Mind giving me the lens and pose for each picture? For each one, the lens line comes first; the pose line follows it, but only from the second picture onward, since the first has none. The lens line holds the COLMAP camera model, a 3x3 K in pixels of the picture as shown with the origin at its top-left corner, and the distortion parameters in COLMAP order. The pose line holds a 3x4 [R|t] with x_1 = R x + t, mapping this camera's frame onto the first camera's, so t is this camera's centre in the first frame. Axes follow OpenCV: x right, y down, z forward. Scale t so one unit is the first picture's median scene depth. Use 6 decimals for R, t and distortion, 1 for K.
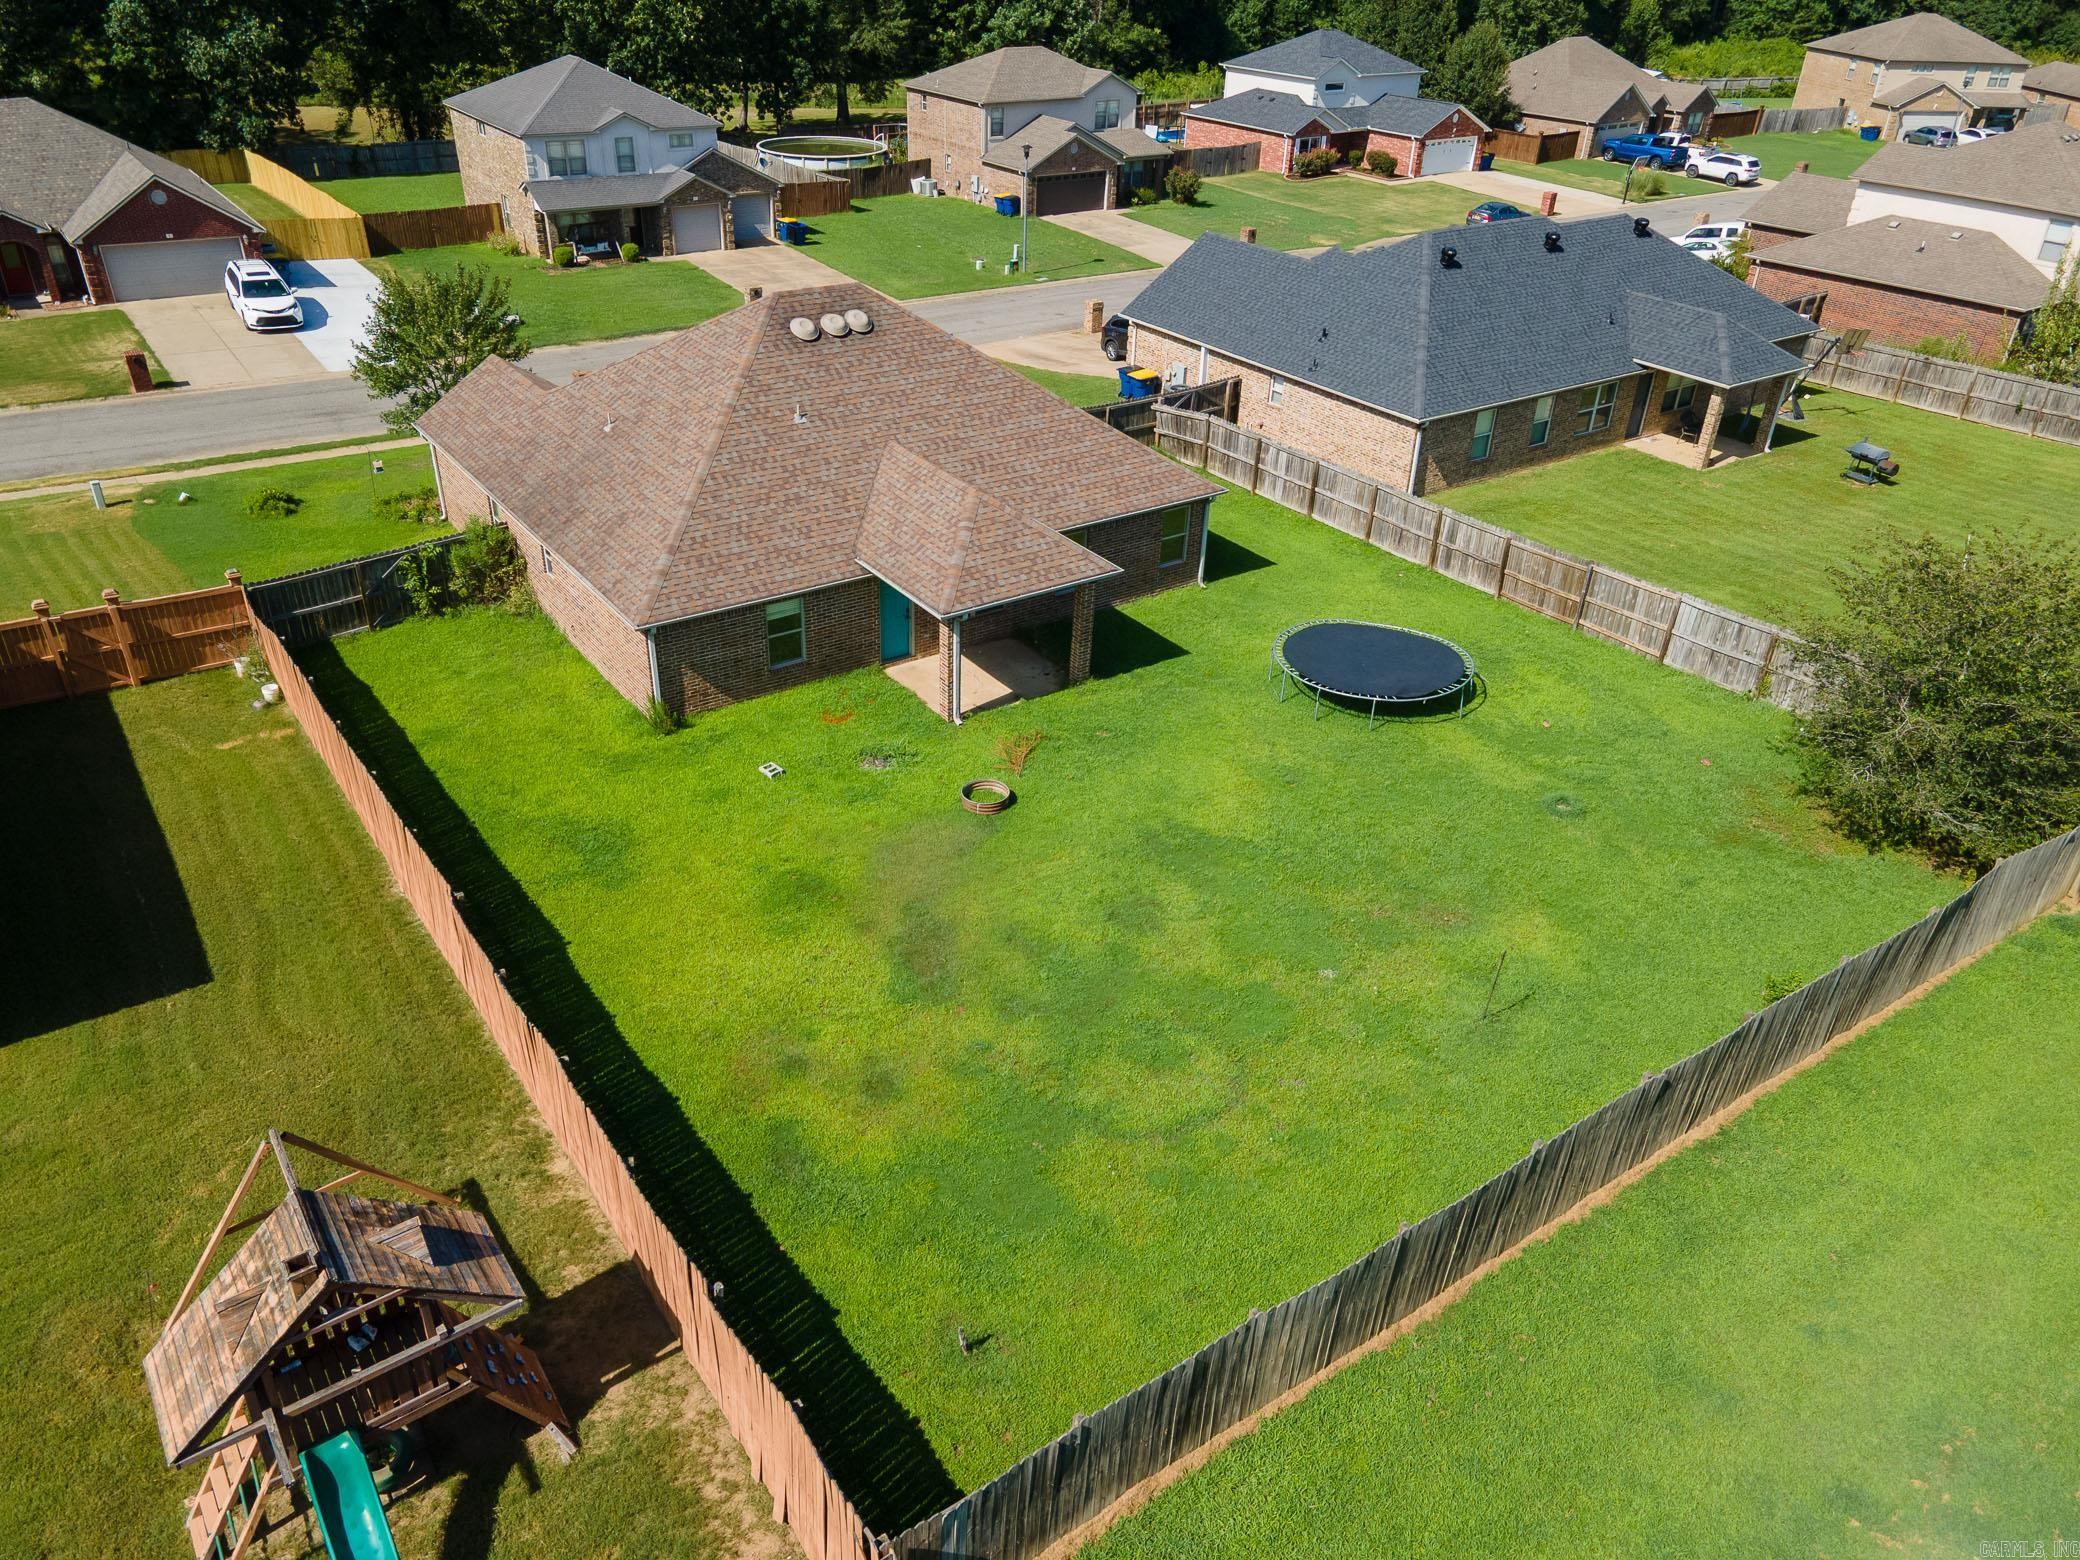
lens RADIAL K [[1515.7, 0, 1027.5], [0, 1515.7, 774.1], [0, 0, 1]] dist [0.029495, 0.035479]
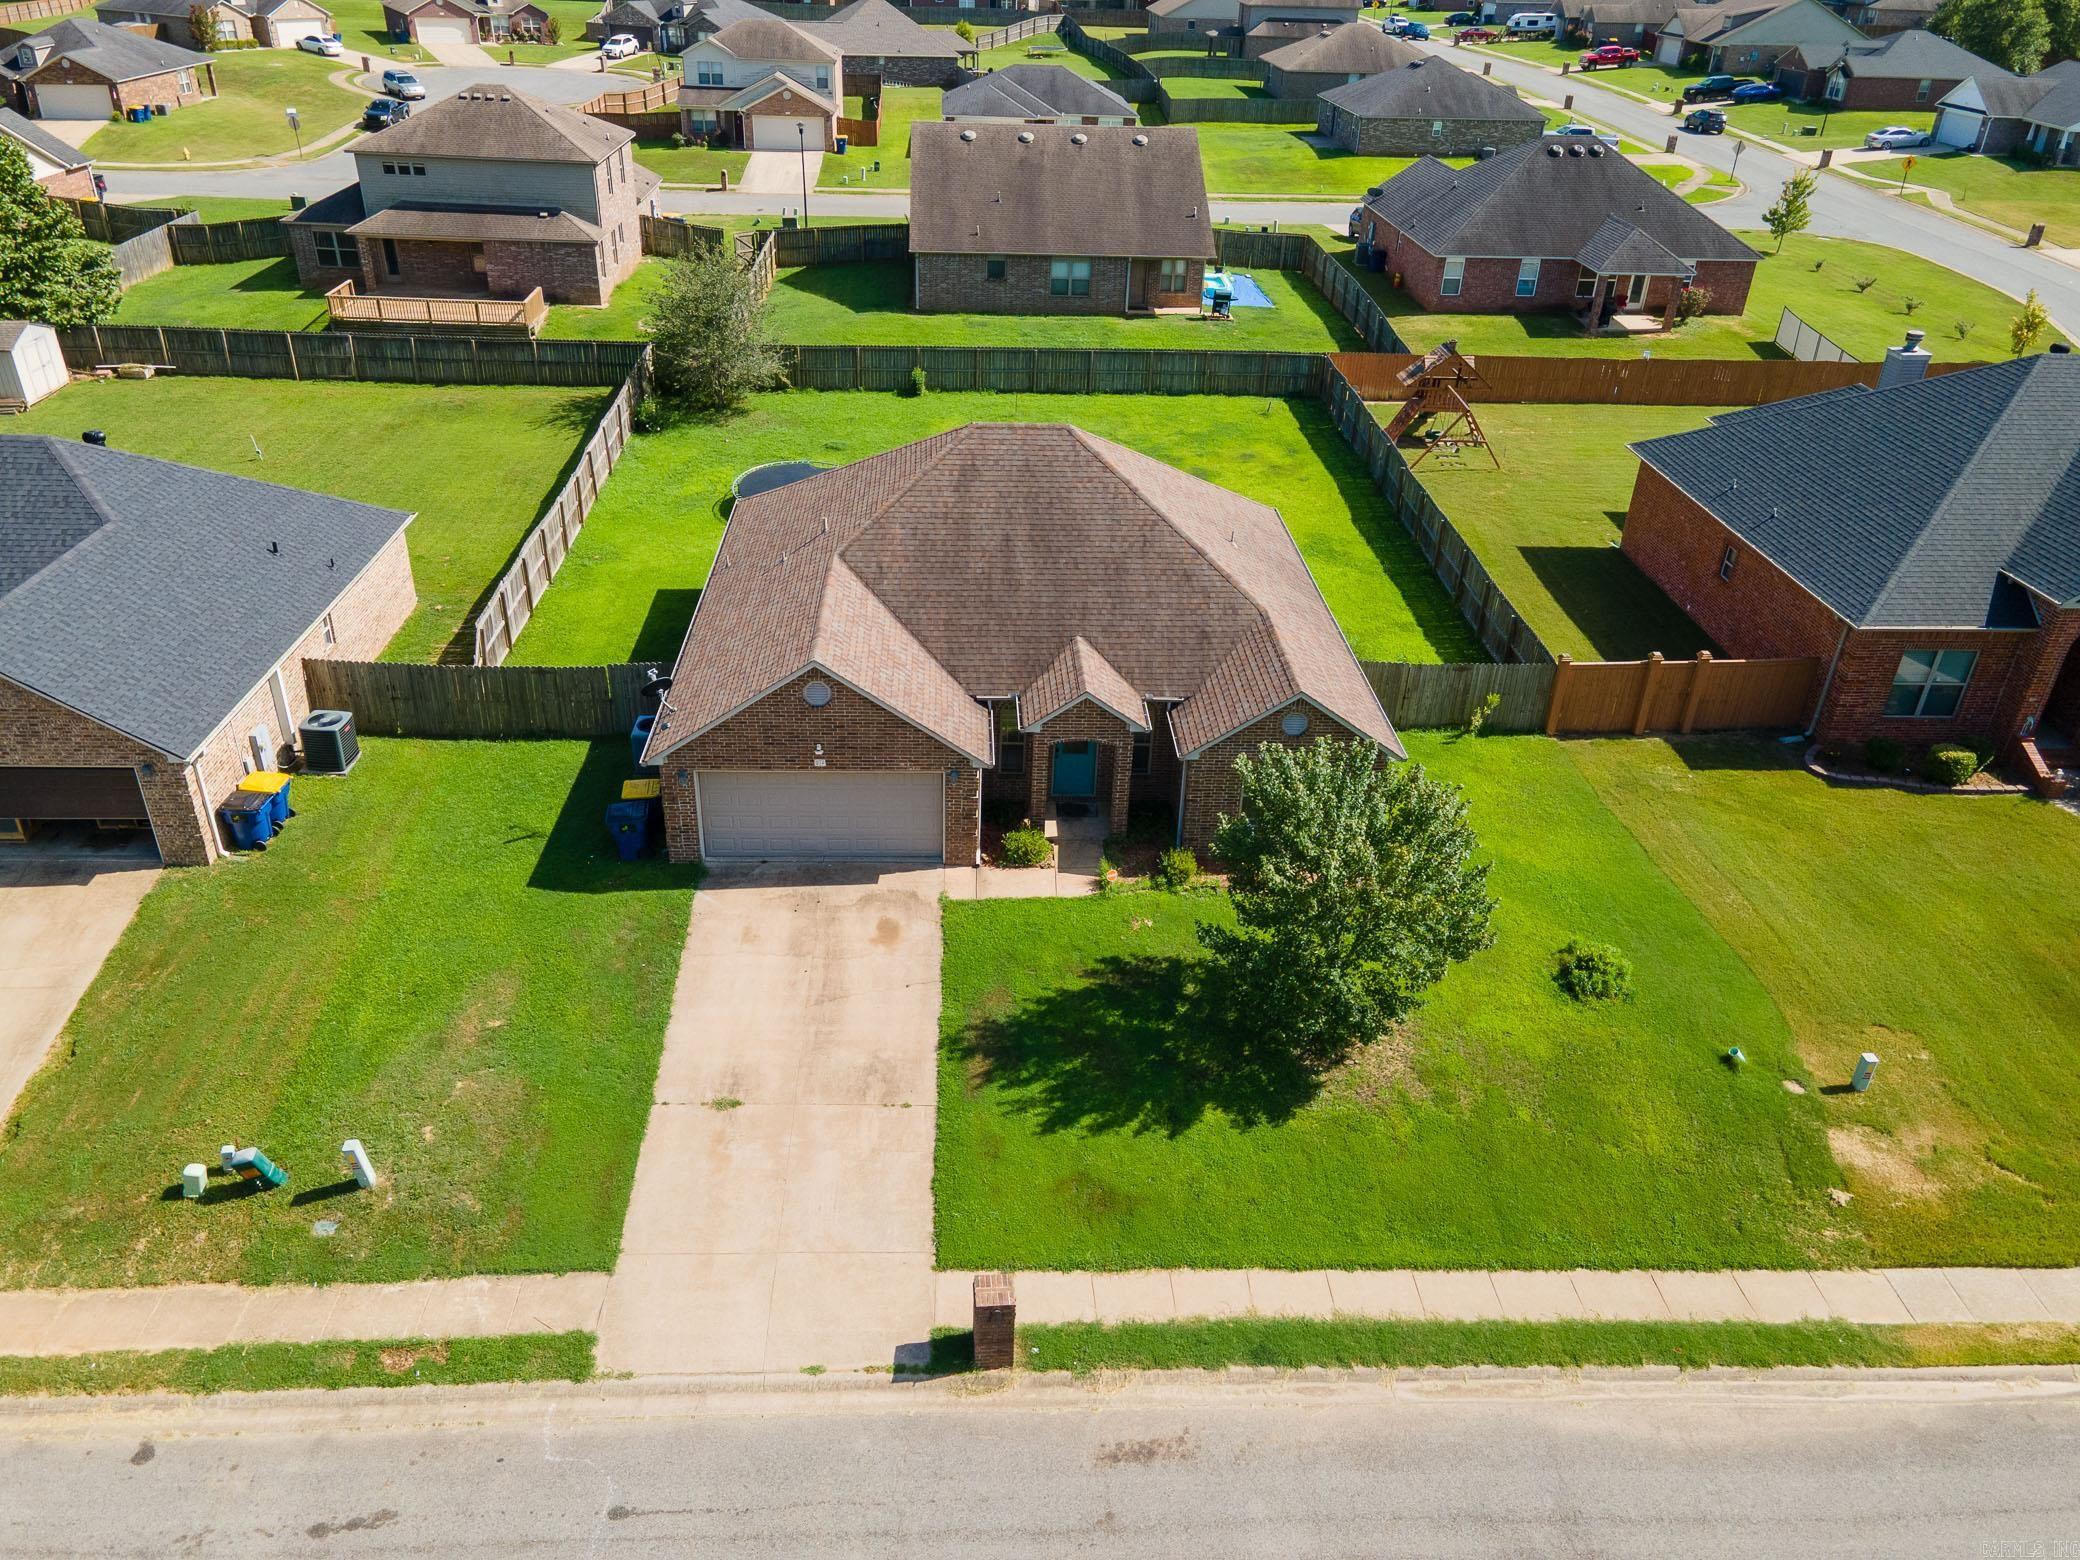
lens RADIAL K [[1515.7, 0, 1027.5], [0, 1515.7, 774.1], [0, 0, 1]] dist [0.029495, 0.035479]
pose [[-0.840295, -0.316207, 0.440361, -0.501819], [0.225130, 0.535400, 0.814041, -0.774122], [-0.493175, 0.783173, -0.378707, 1.197857]]
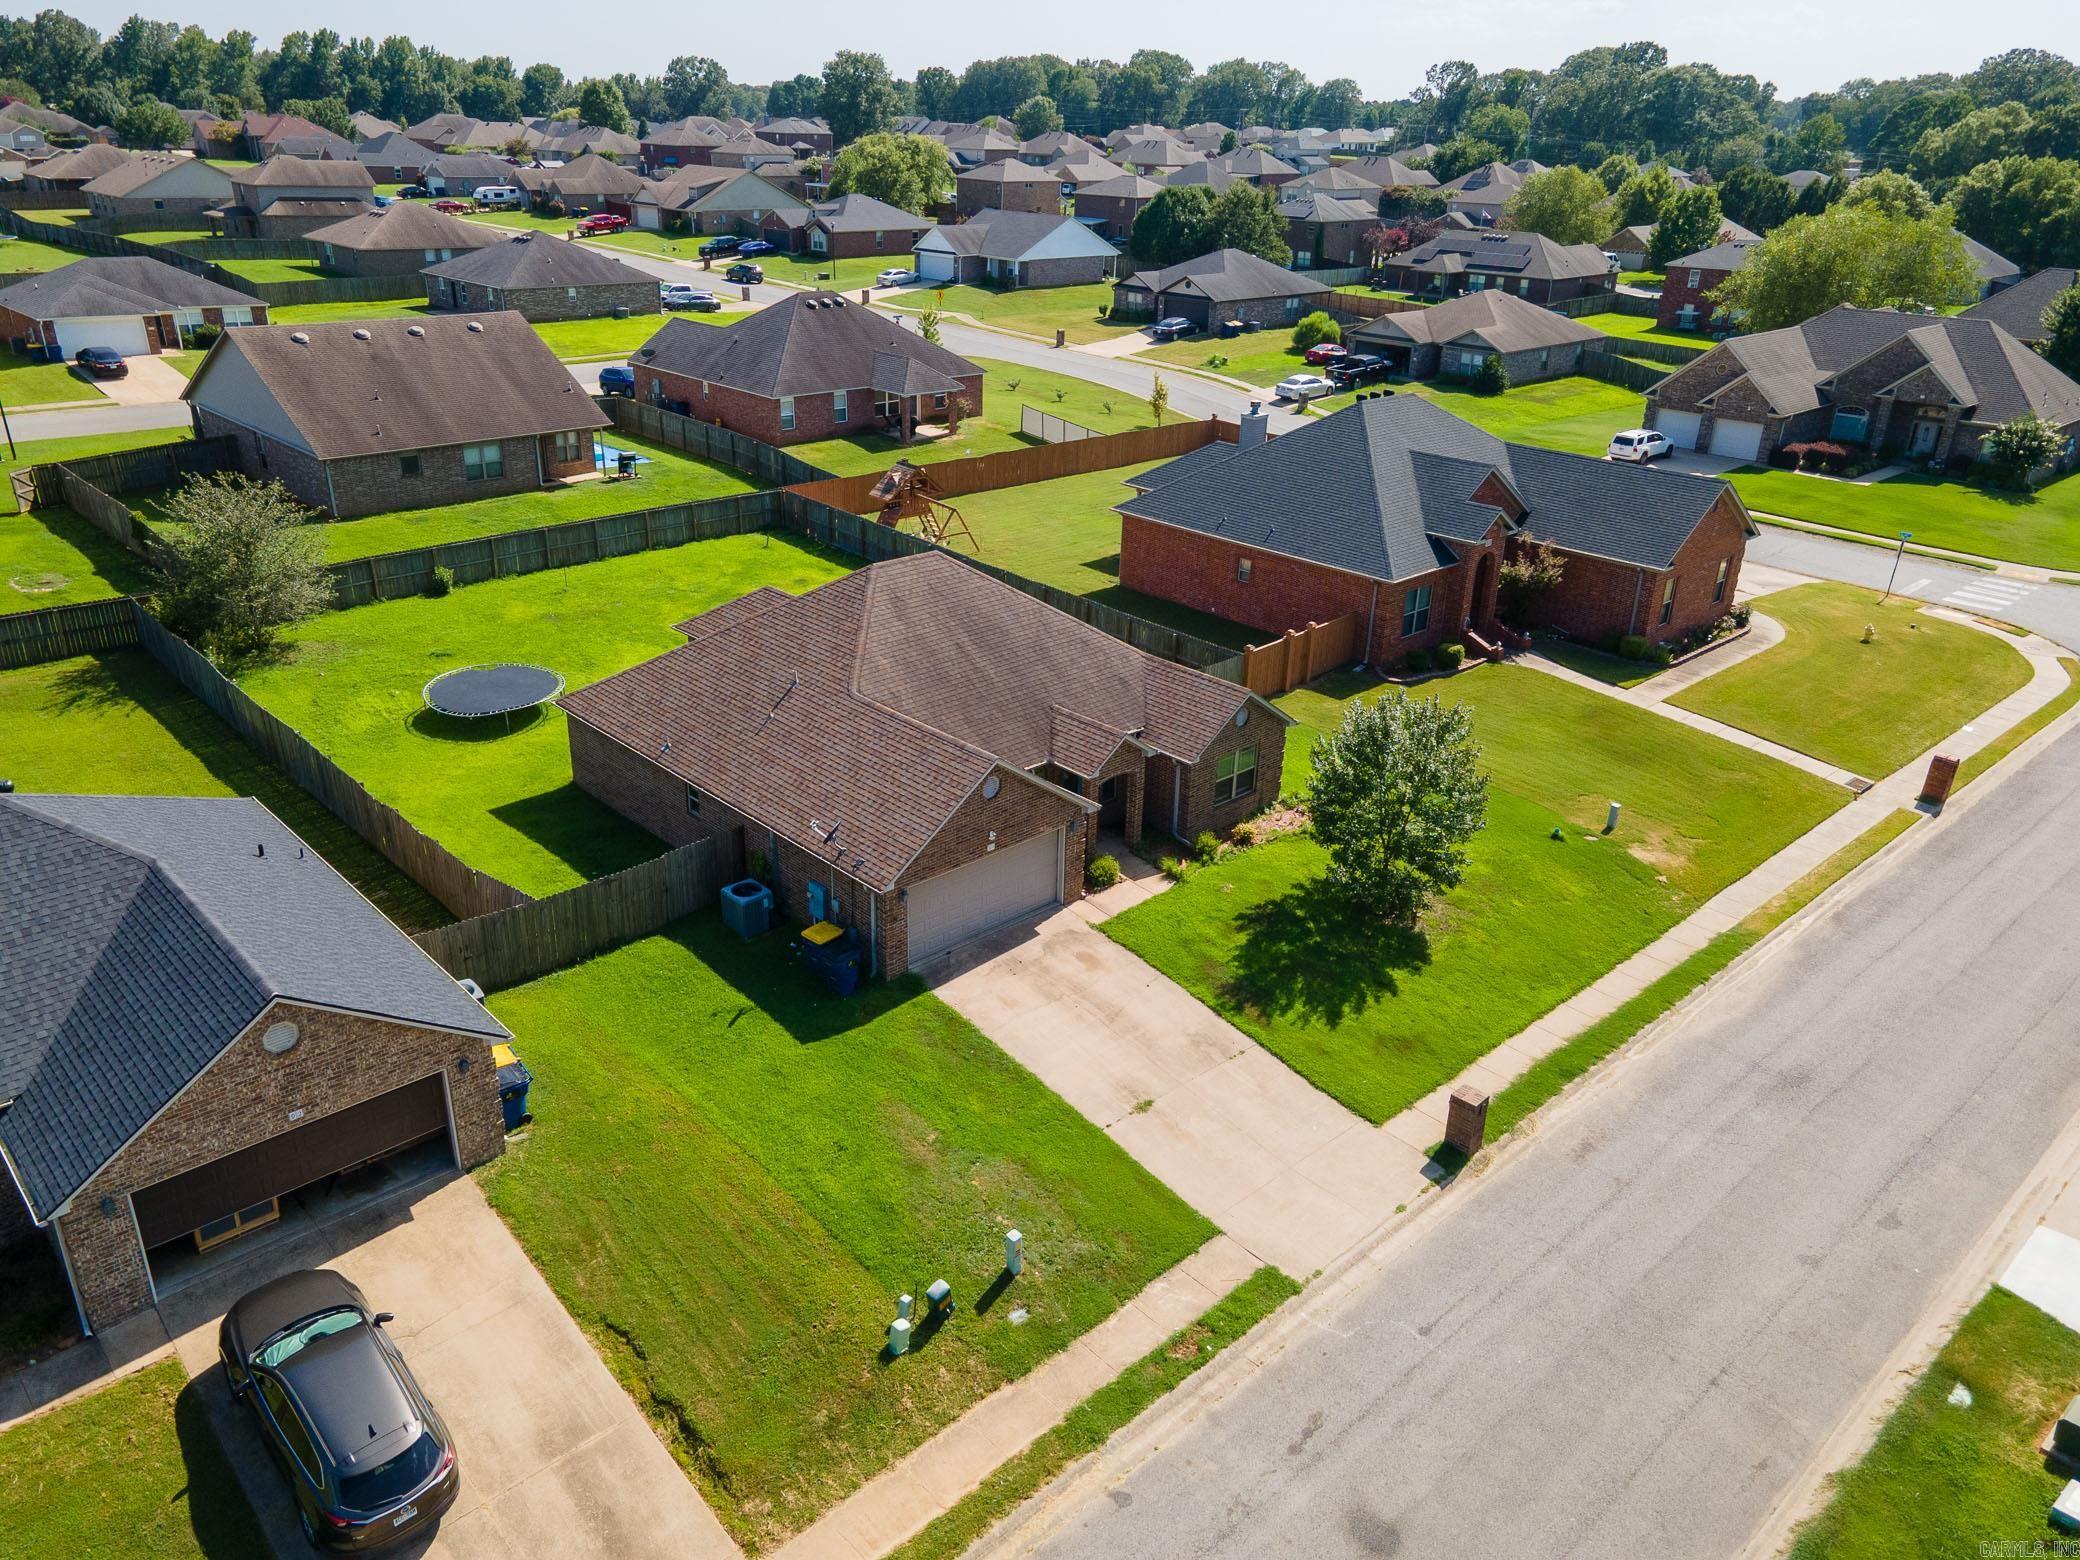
lens RADIAL K [[1515.7, 0, 1027.5], [0, 1515.7, 774.1], [0, 0, 1]] dist [0.029495, 0.035479]
pose [[-0.989256, 0.007319, -0.146009, -0.046687], [-0.114005, 0.586582, 0.801825, -0.902307], [0.091515, 0.809856, -0.579446, 1.404973]]
